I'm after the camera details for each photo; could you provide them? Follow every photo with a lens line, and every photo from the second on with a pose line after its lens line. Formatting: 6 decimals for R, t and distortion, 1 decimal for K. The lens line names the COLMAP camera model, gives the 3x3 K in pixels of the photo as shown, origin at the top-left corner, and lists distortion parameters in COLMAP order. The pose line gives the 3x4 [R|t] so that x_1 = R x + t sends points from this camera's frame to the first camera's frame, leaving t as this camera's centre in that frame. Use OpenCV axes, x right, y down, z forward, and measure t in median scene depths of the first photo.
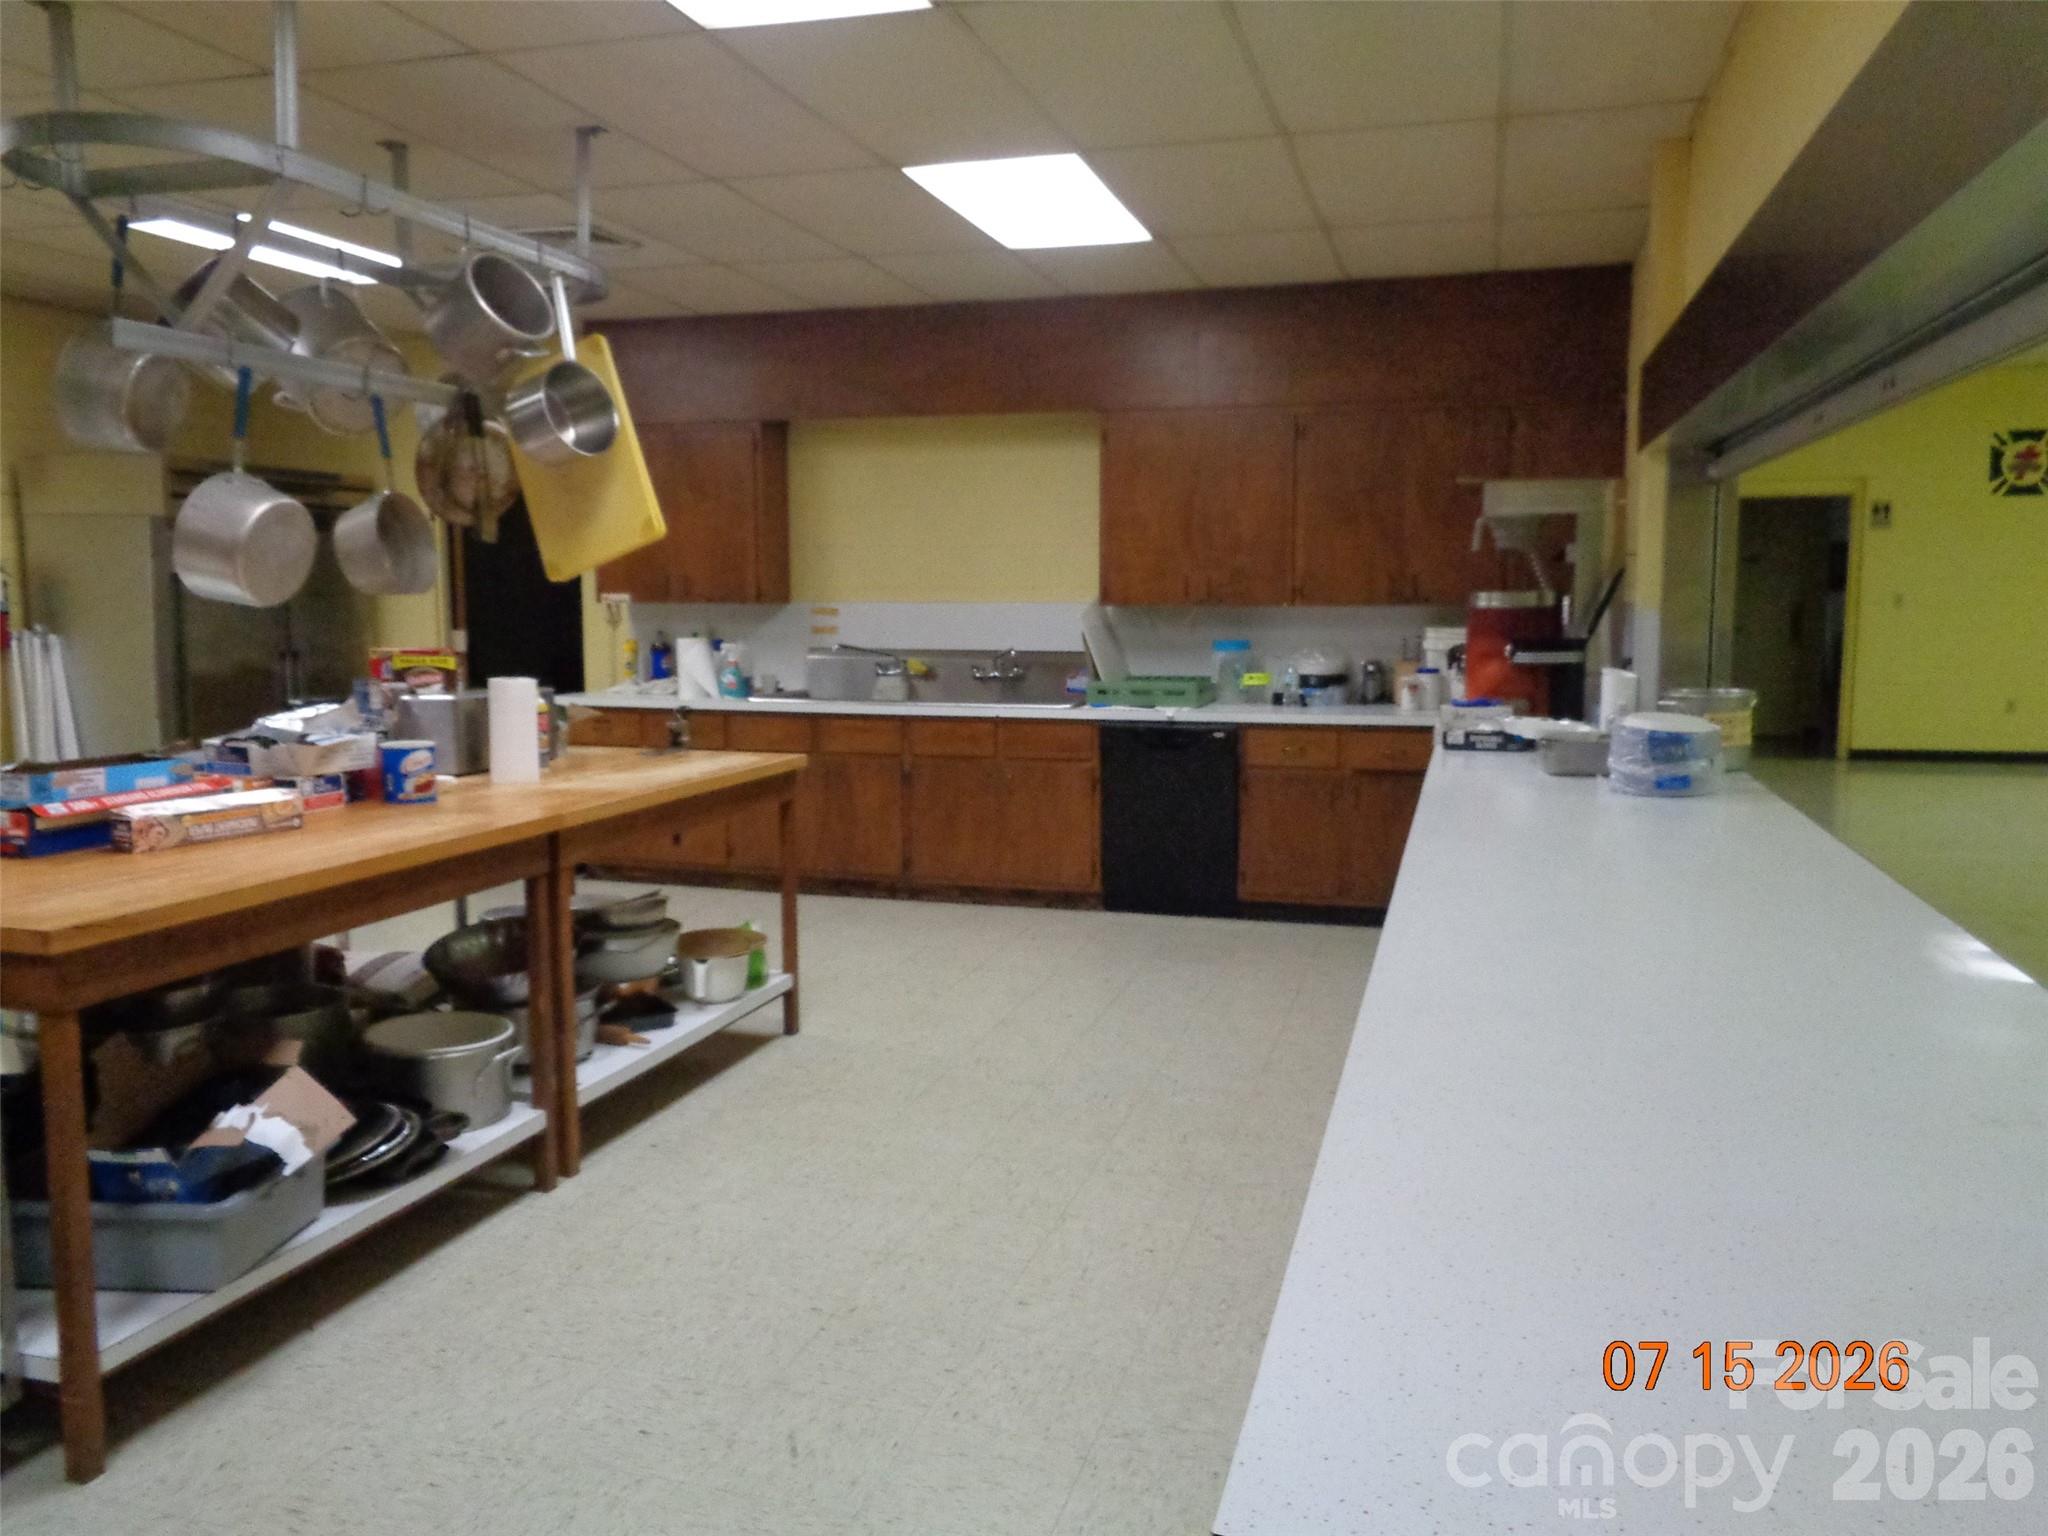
lens RADIAL K [[1535.5, 0, 1023.4], [0, 1535.5, 784.7], [0, 0, 1]] dist [0.000664, 0.000992]
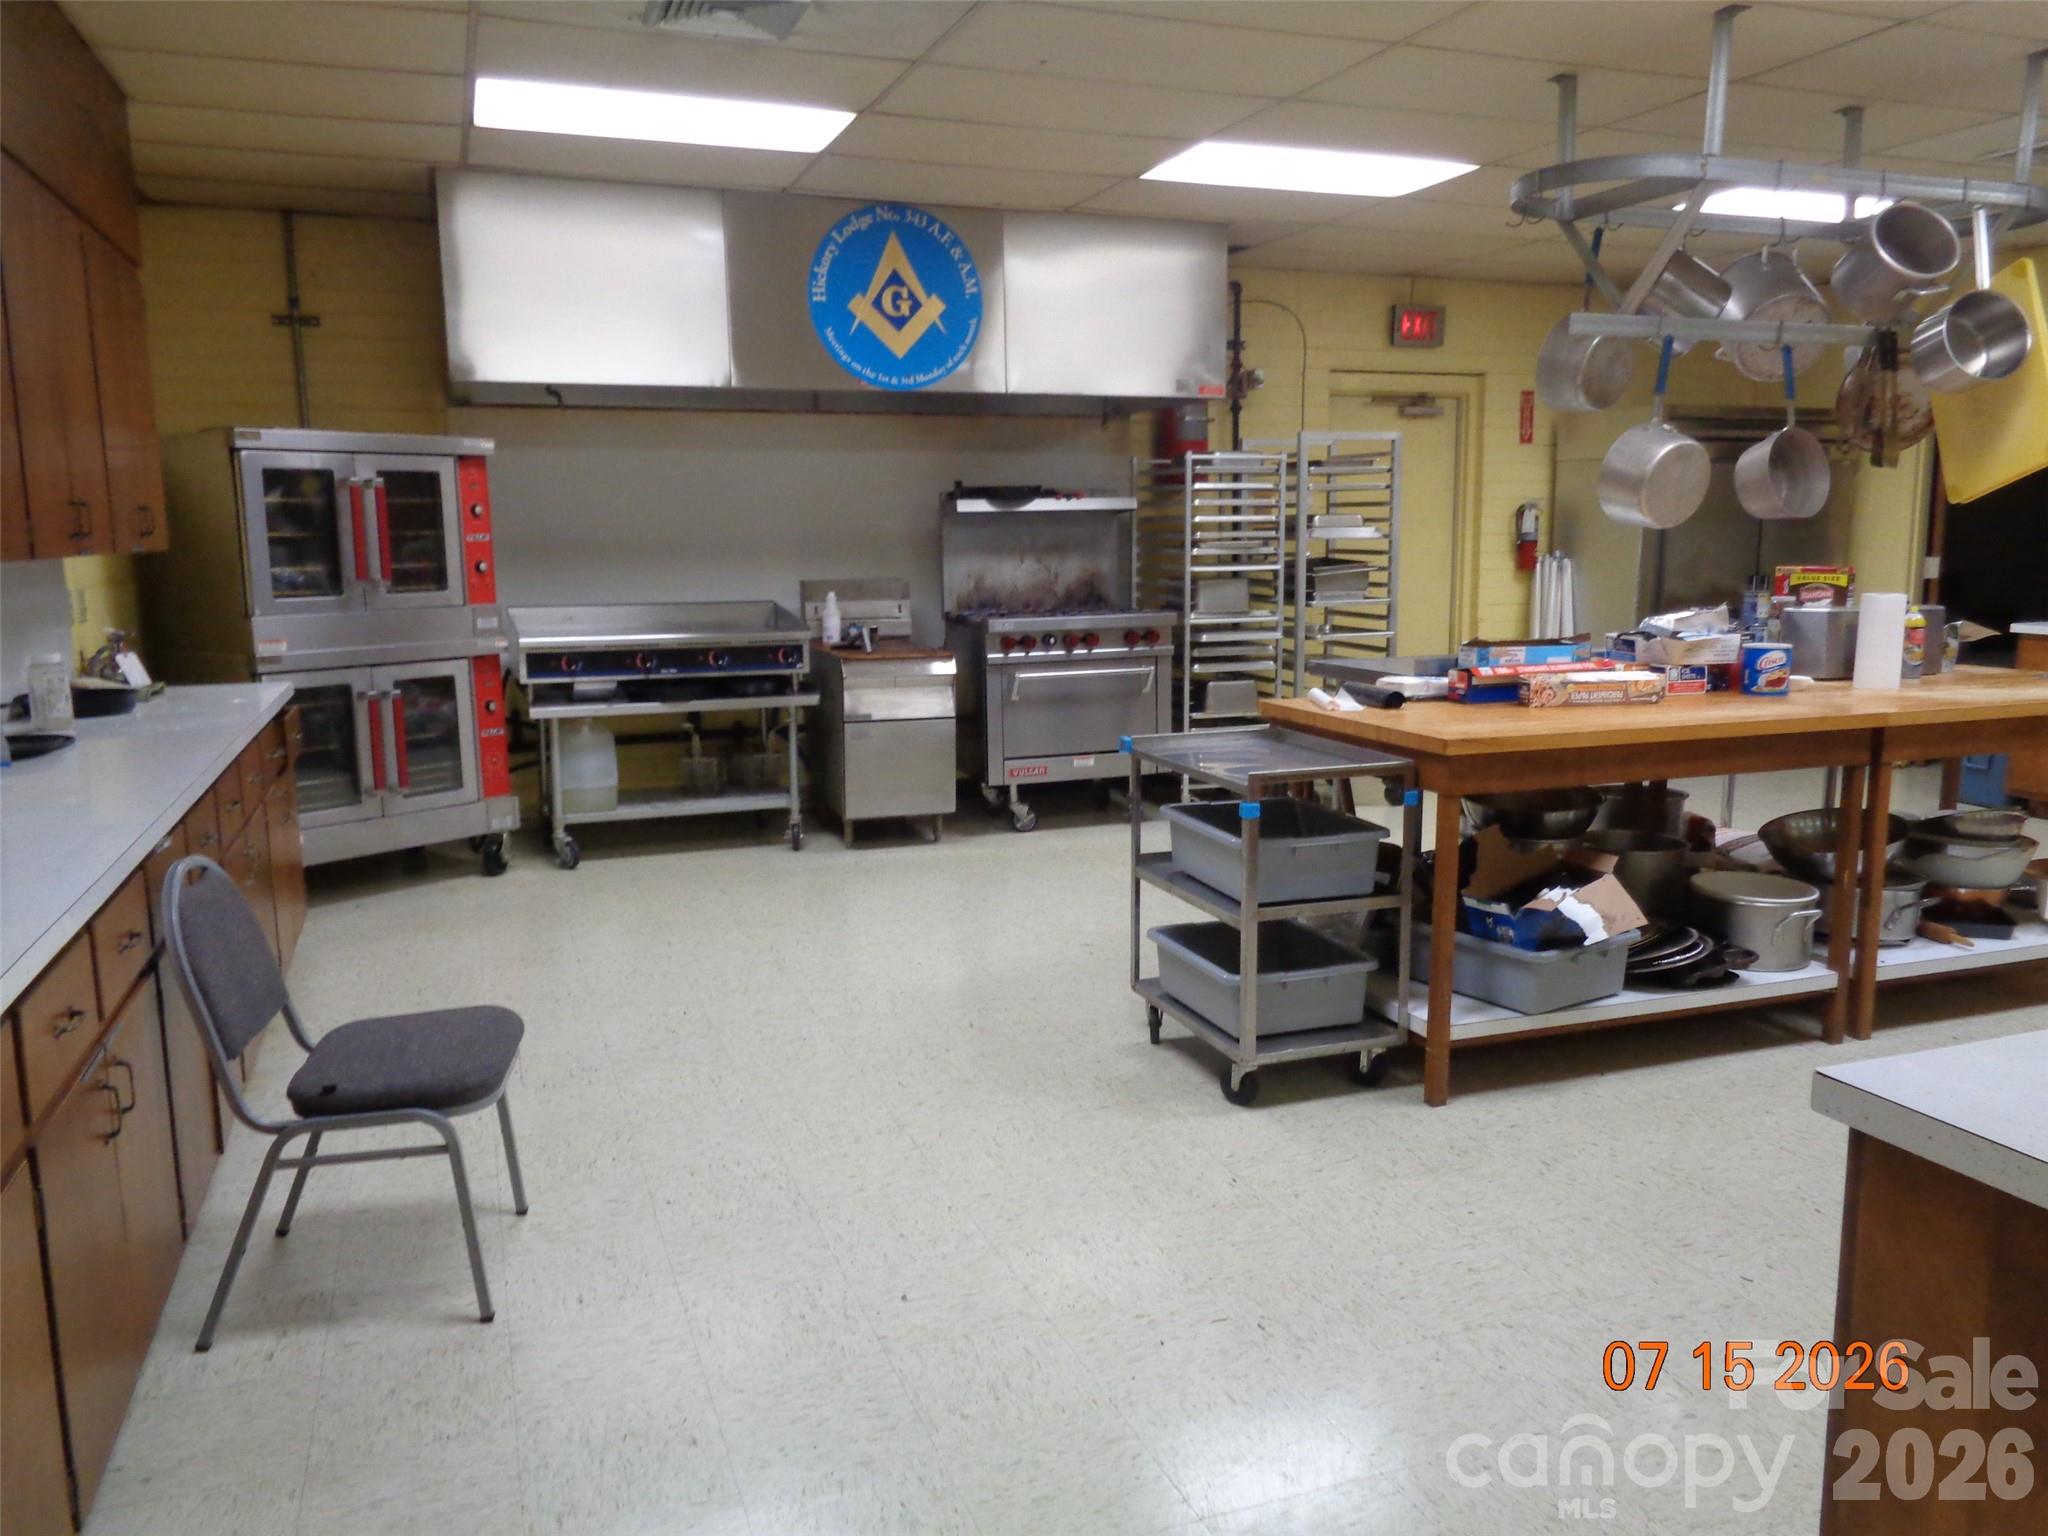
lens RADIAL K [[1535.5, 0, 1028.9], [0, 1535.5, 773.8], [0, 0, 1]] dist [0.000664, 0.000992]
pose [[0.596861, 0.114017, -0.794202, 0.211754], [-0.086538, 0.993225, 0.077554, 0.029765], [0.797664, 0.022440, 0.602685, -0.159361]]
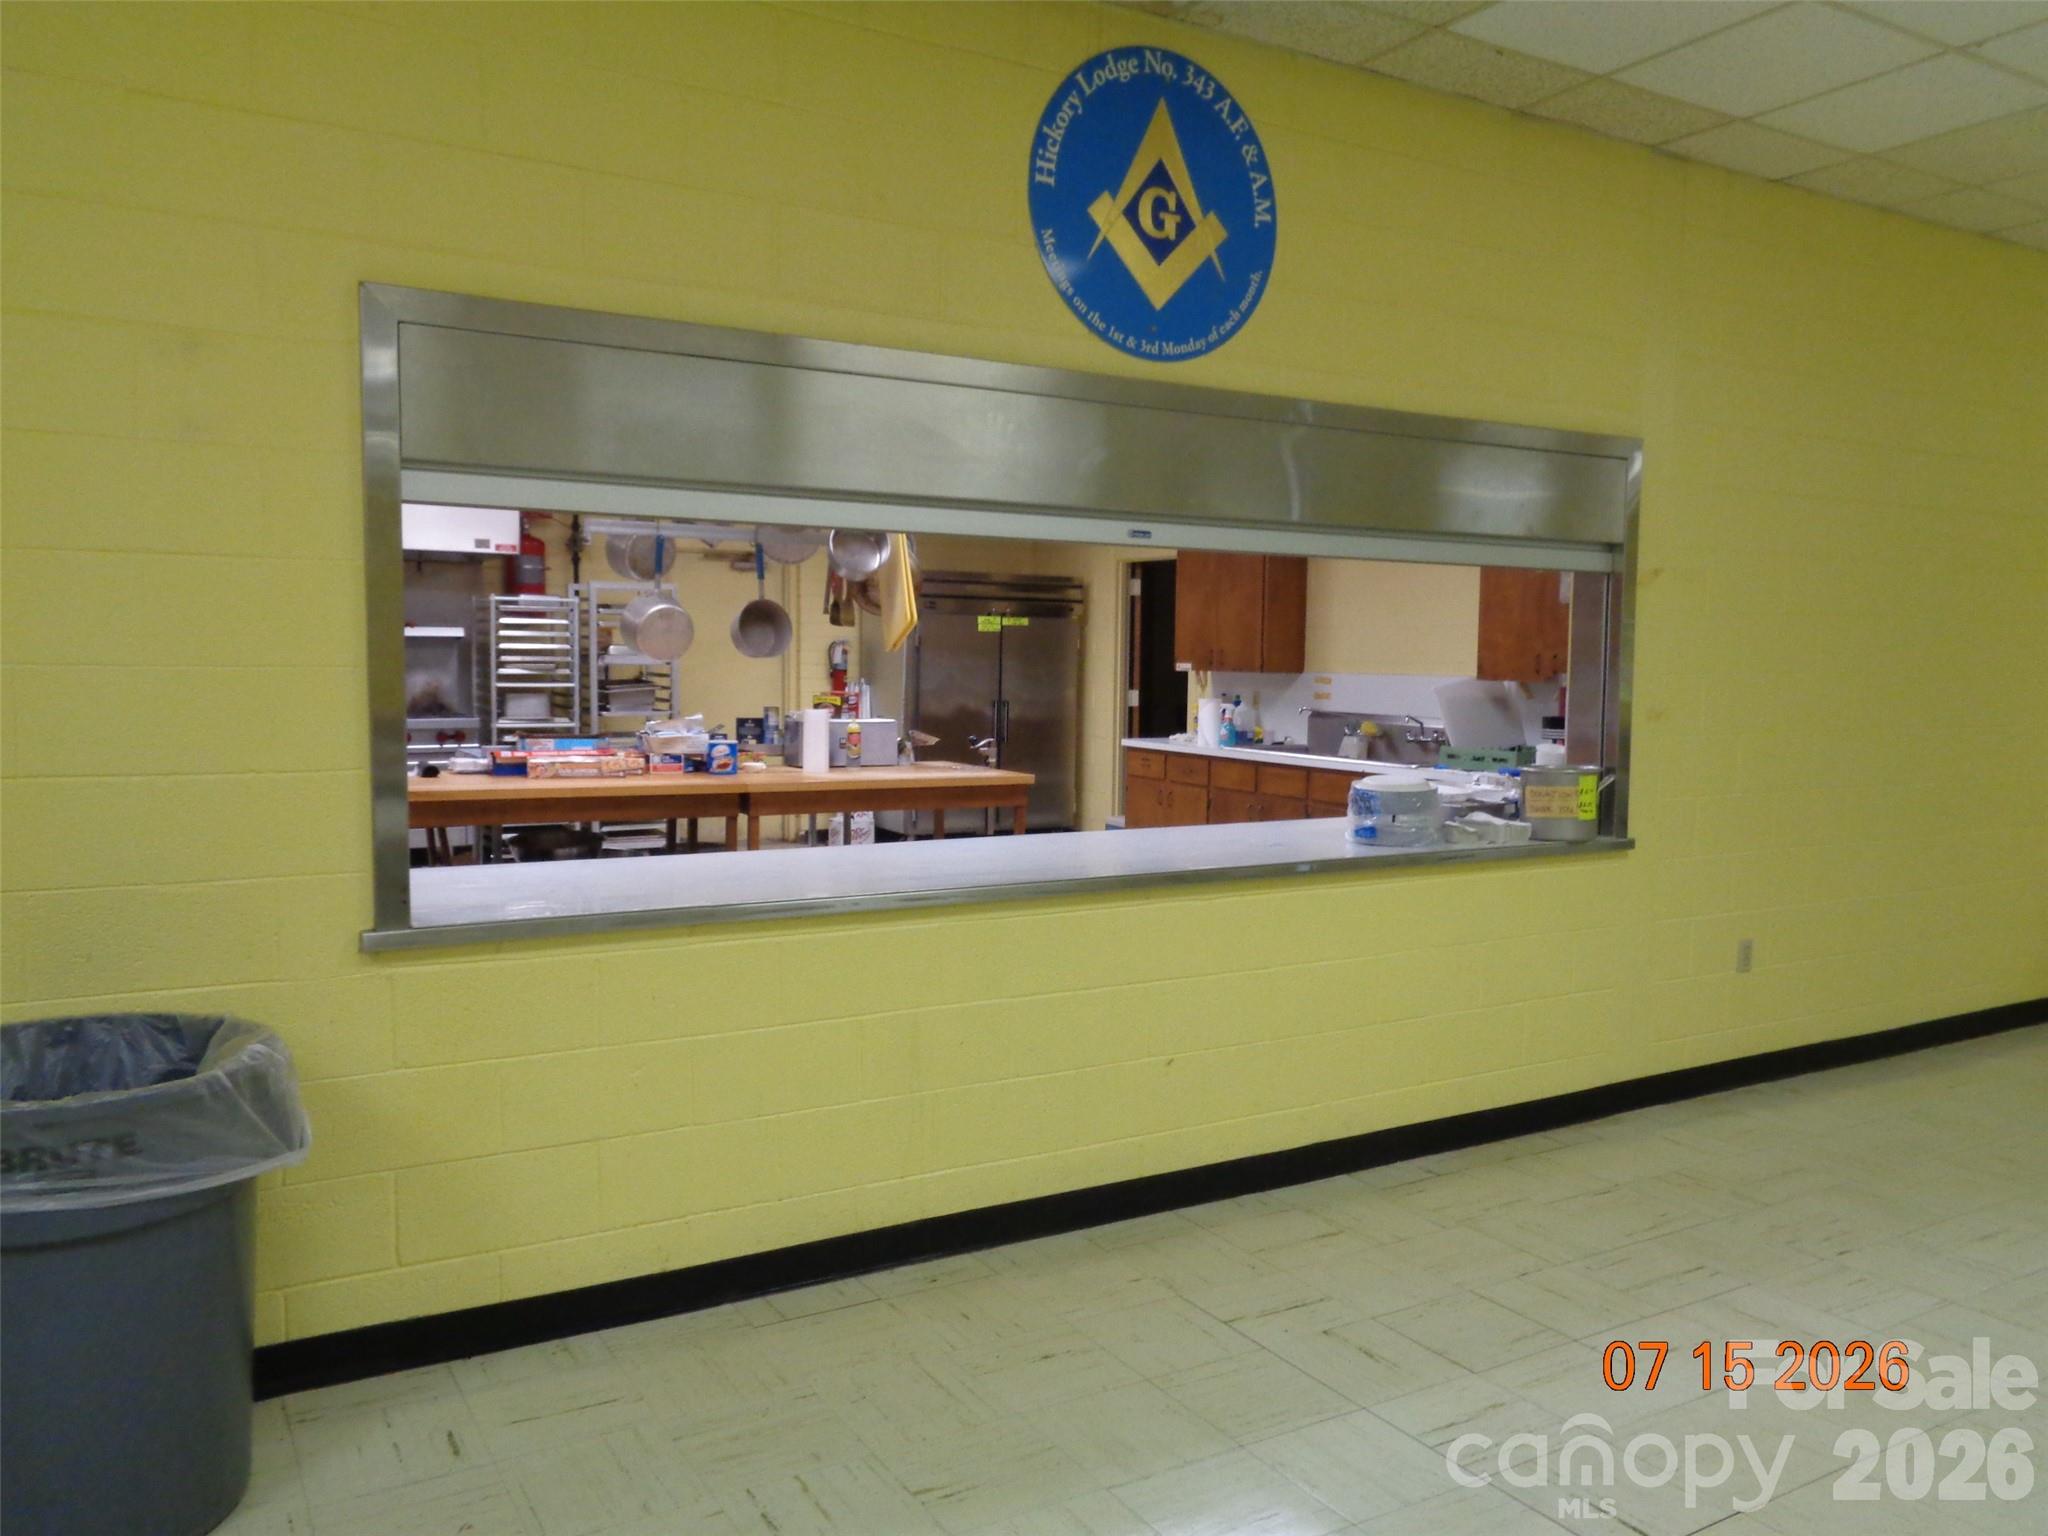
lens RADIAL K [[1535.5, 0, 1026.8], [0, 1535.5, 768.6], [0, 0, 1]] dist [0.000664, 0.000992]
pose [[0.727897, 0.058620, -0.683176, 1.094736], [-0.099502, 0.994823, -0.020655, 0.006422], [0.678429, 0.083012, 0.729961, -0.050159]]
